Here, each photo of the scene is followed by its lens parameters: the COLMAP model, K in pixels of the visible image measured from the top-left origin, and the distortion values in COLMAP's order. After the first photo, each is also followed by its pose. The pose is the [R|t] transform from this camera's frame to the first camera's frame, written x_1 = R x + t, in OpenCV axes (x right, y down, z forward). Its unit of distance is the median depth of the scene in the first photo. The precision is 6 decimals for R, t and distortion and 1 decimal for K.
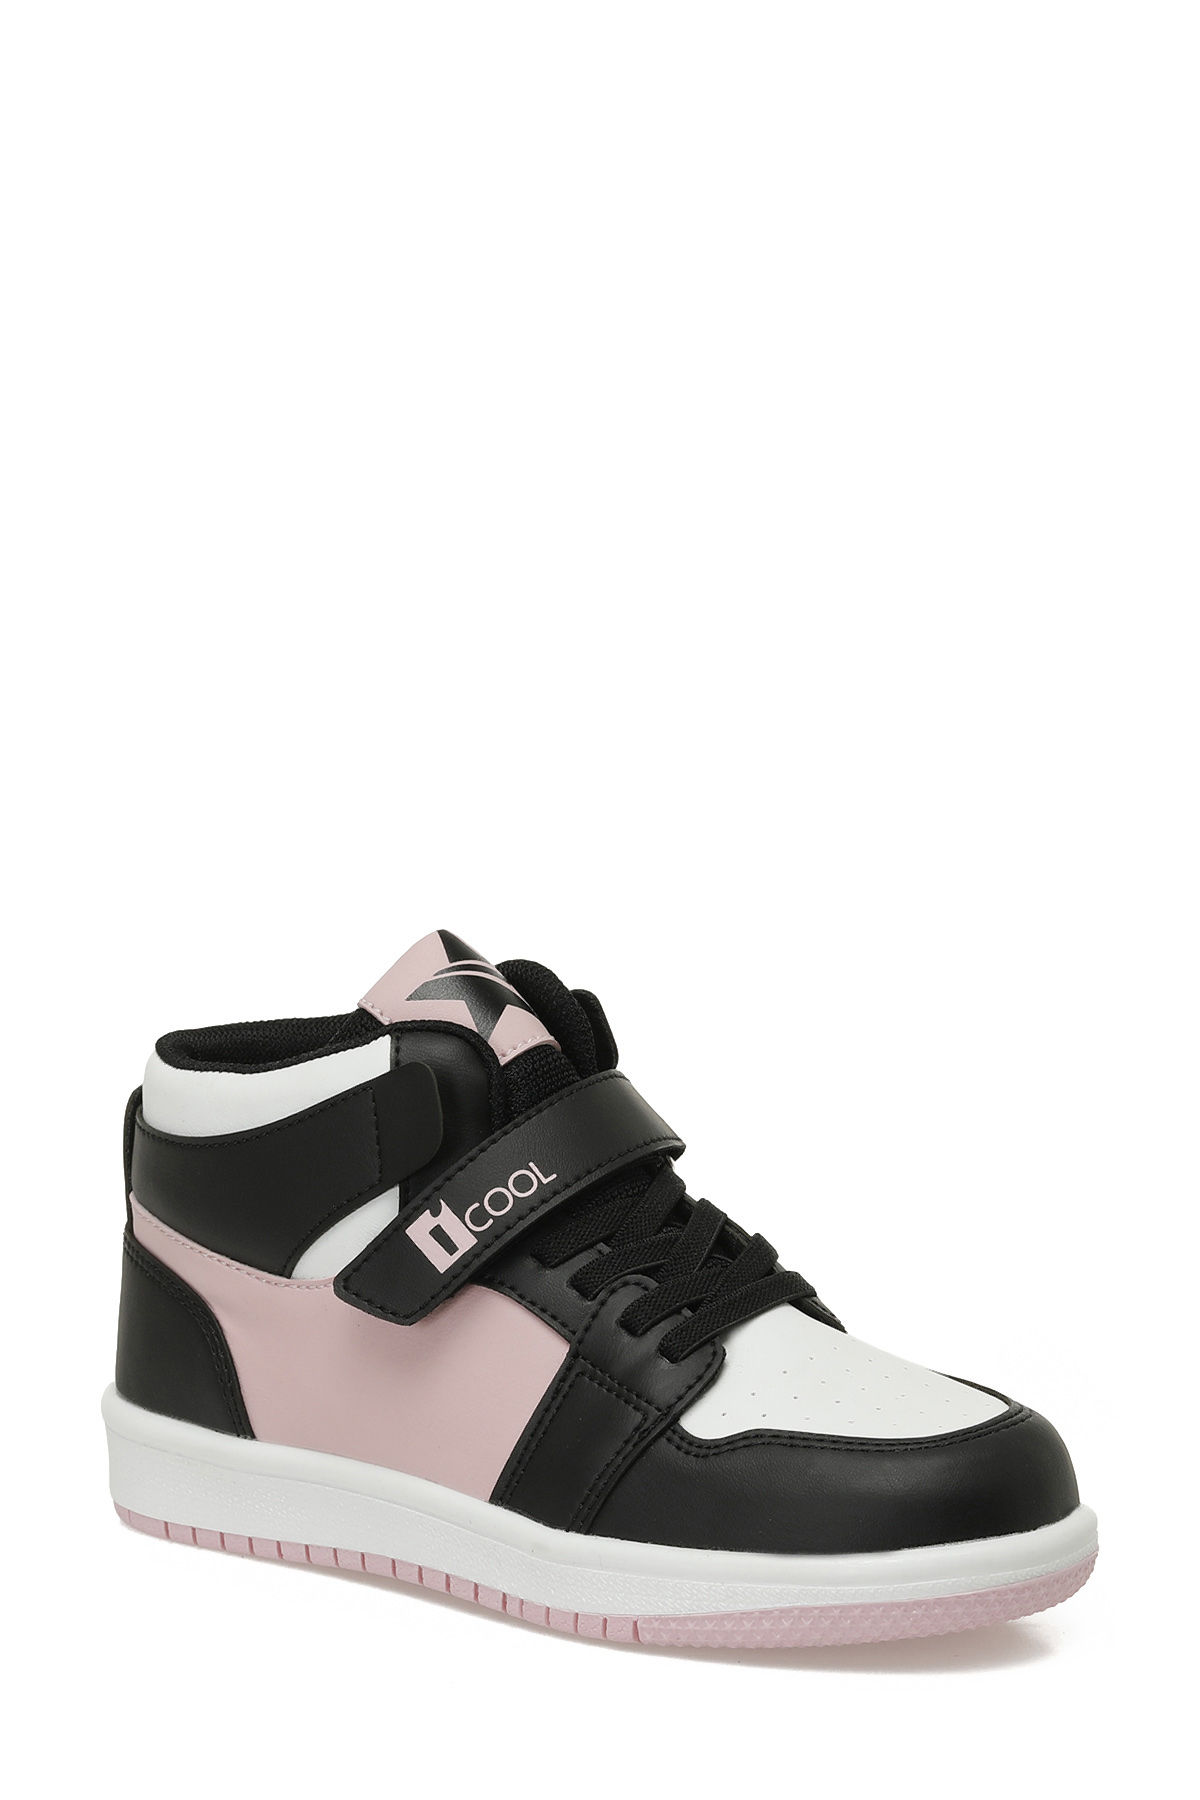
lens RADIAL K [[7103.4, 0, 600.0], [0, 7103.4, 900.0], [0, 0, 1]] dist [-0.208559, 2.025144]
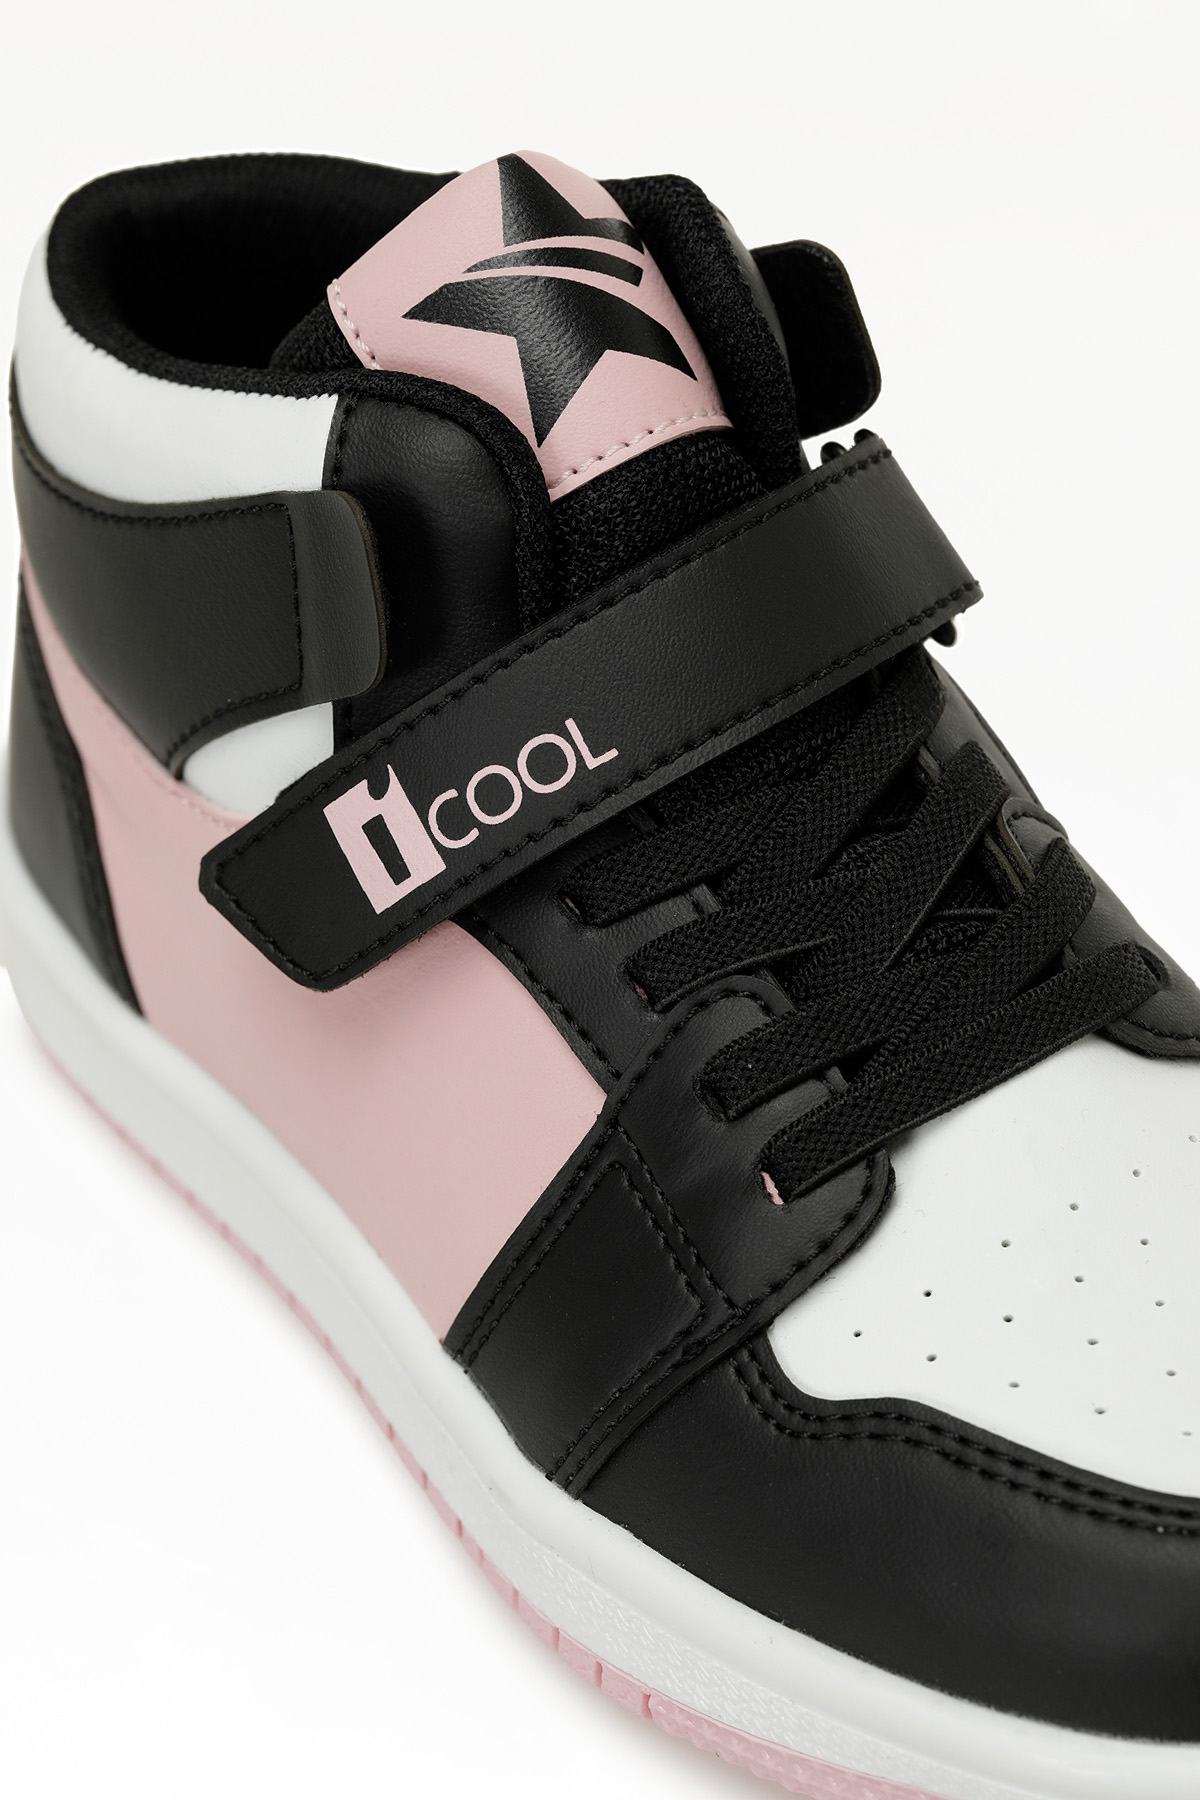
lens RADIAL K [[7103.4, 0, 600.0], [0, 7103.4, 900.0], [0, 0, 1]] dist [-0.208559, 2.025144]
pose [[0.957635, 0.150883, -0.245295, 0.114776], [-0.031216, 0.901129, 0.432425, -0.164380], [0.286289, -0.406449, 0.867663, 0.571721]]
